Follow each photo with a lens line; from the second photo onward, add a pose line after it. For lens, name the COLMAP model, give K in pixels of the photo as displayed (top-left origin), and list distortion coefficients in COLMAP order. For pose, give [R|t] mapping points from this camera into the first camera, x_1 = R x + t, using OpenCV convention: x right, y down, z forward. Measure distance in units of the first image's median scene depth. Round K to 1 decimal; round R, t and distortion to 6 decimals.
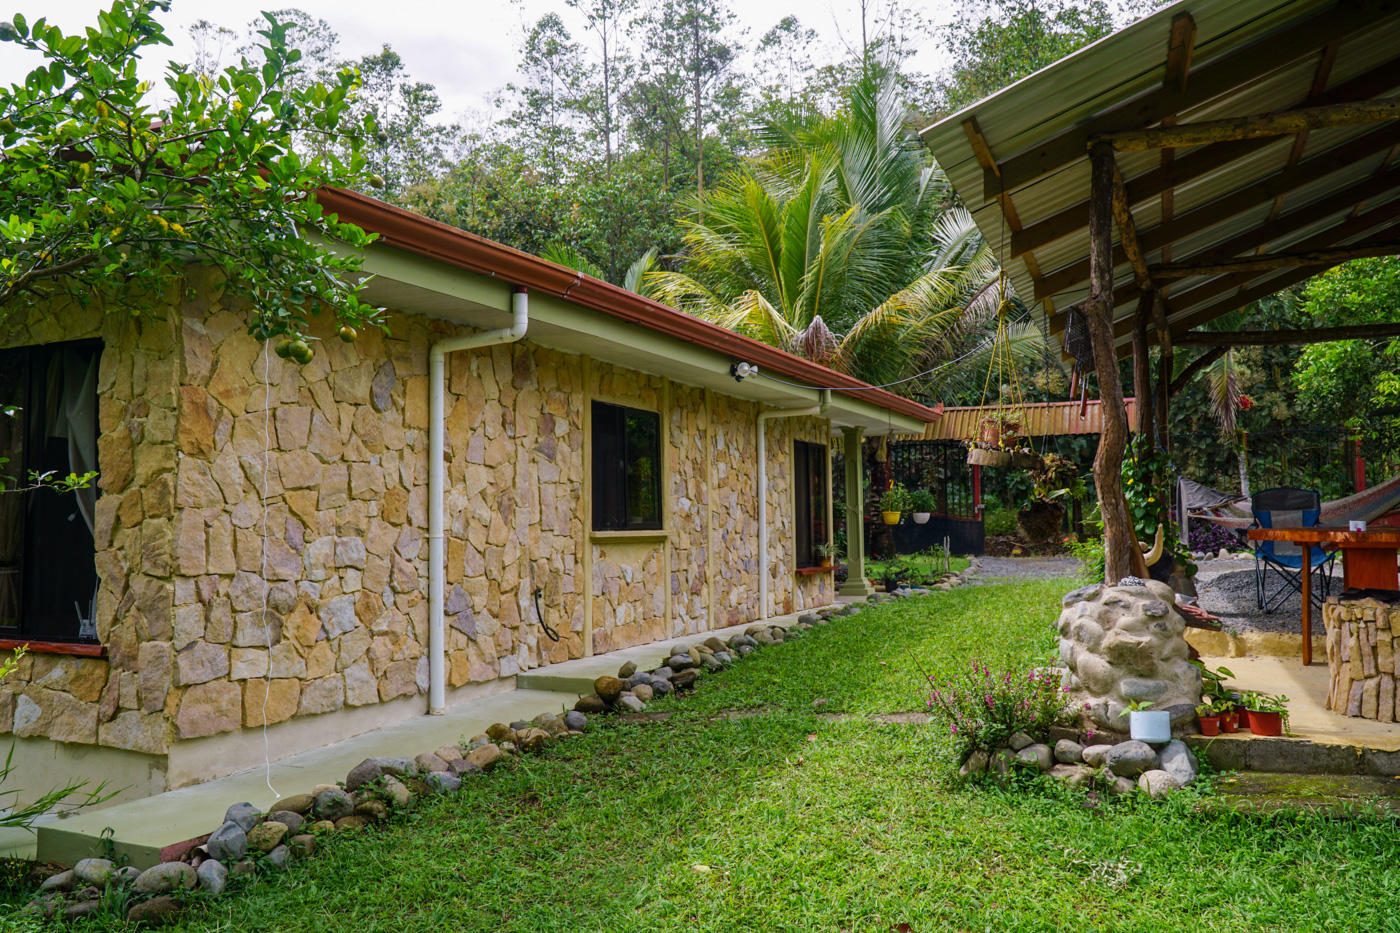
lens RADIAL K [[1101.6, 0, 695.3], [0, 1101.6, 463.1], [0, 0, 1]] dist [0.003548, -0.007228]
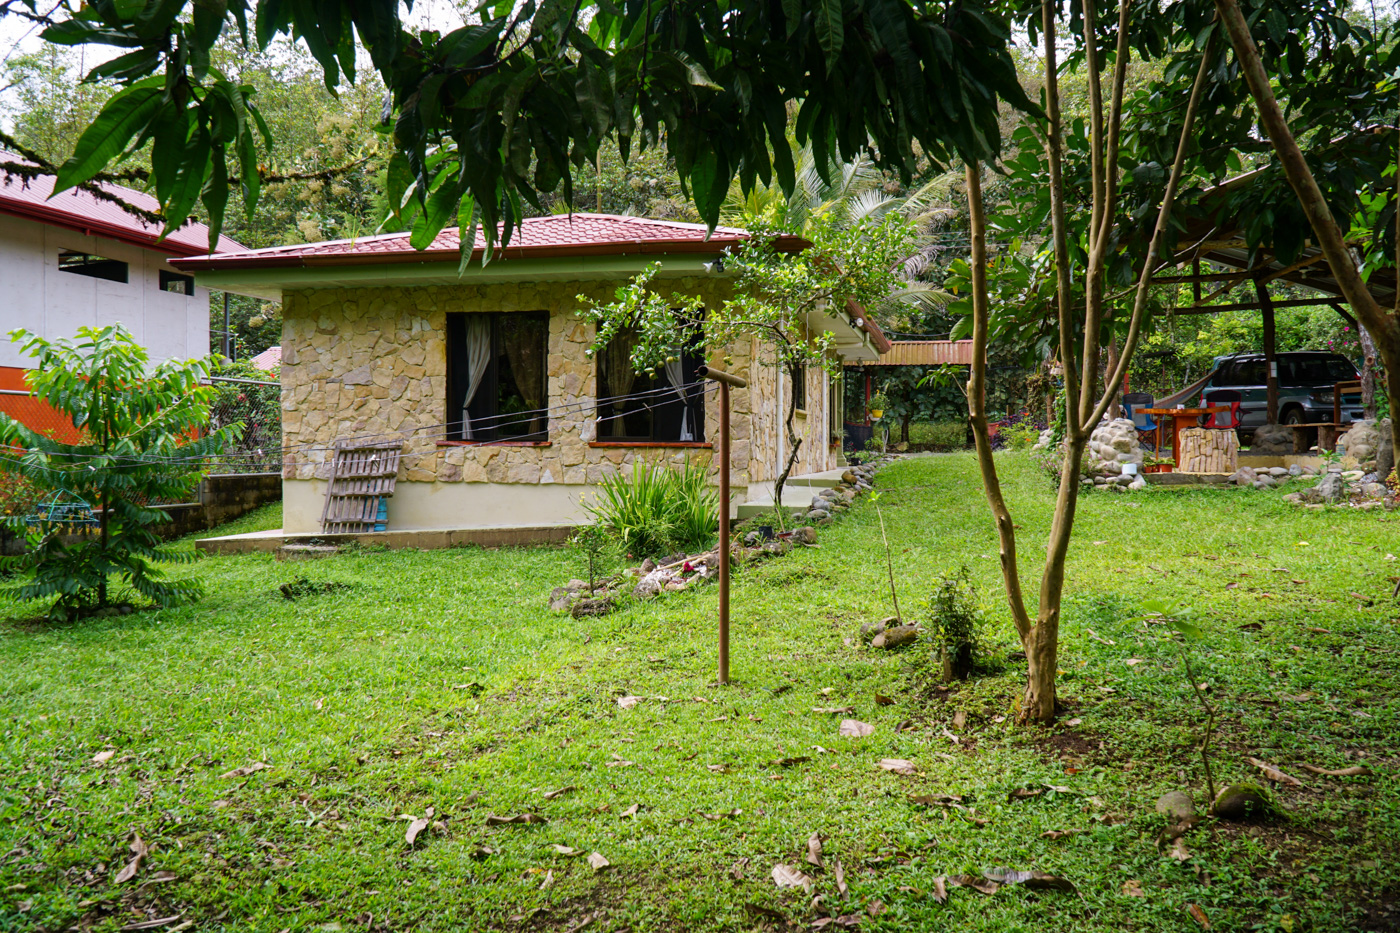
lens RADIAL K [[1101.6, 0, 704.4], [0, 1101.6, 469.5], [0, 0, 1]] dist [0.003548, -0.007228]
pose [[0.977652, 0.004082, 0.210190, -1.181294], [-0.019750, 0.997173, 0.072499, 0.057290], [-0.209300, -0.075030, 0.974969, -1.437057]]
